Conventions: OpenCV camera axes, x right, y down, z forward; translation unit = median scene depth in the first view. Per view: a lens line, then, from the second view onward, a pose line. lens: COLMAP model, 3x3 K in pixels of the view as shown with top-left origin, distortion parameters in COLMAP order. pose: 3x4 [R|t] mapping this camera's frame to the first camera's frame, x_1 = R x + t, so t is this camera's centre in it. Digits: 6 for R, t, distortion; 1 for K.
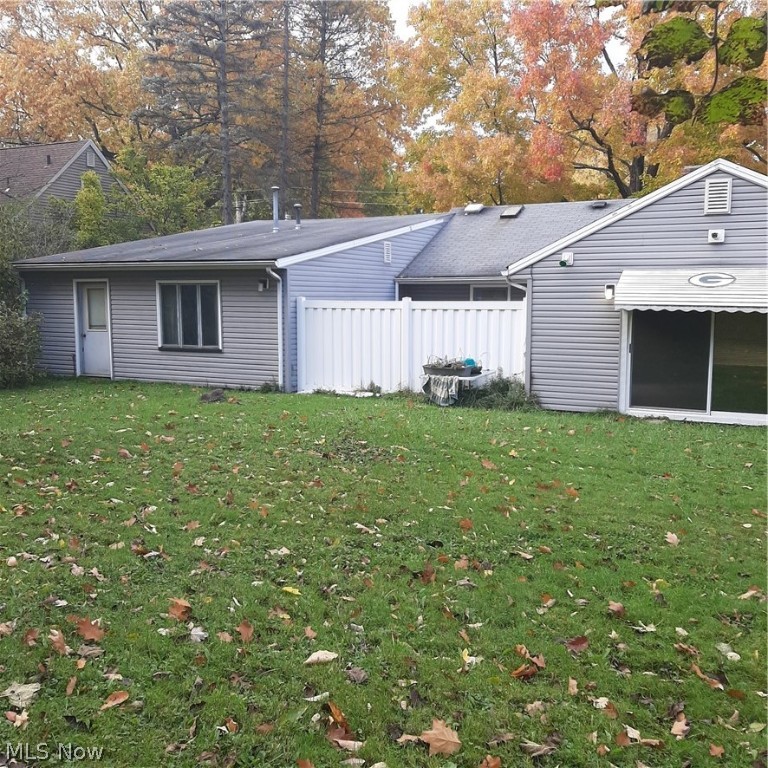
lens RADIAL K [[796.1, 0, 386.0], [0, 796.1, 382.1], [0, 0, 1]] dist [0.032076, 0.000000]
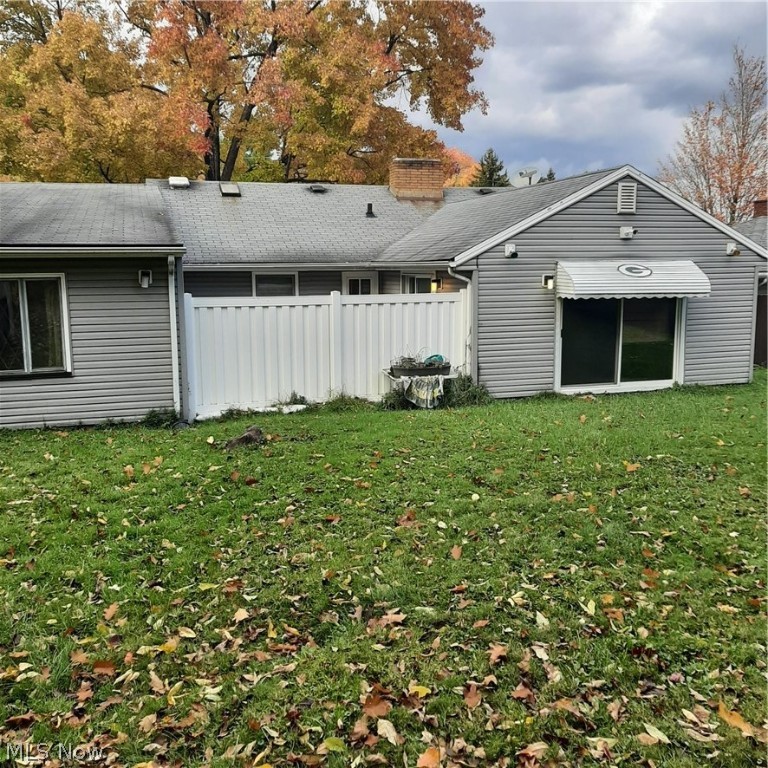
lens RADIAL K [[796.1, 0, 384.9], [0, 796.1, 386.0], [0, 0, 1]] dist [0.032076, 0.000000]
pose [[0.716820, -0.111651, 0.688261, -0.592941], [0.086683, 0.993708, 0.070921, -0.065553], [-0.691849, 0.008822, 0.721988, 0.362848]]
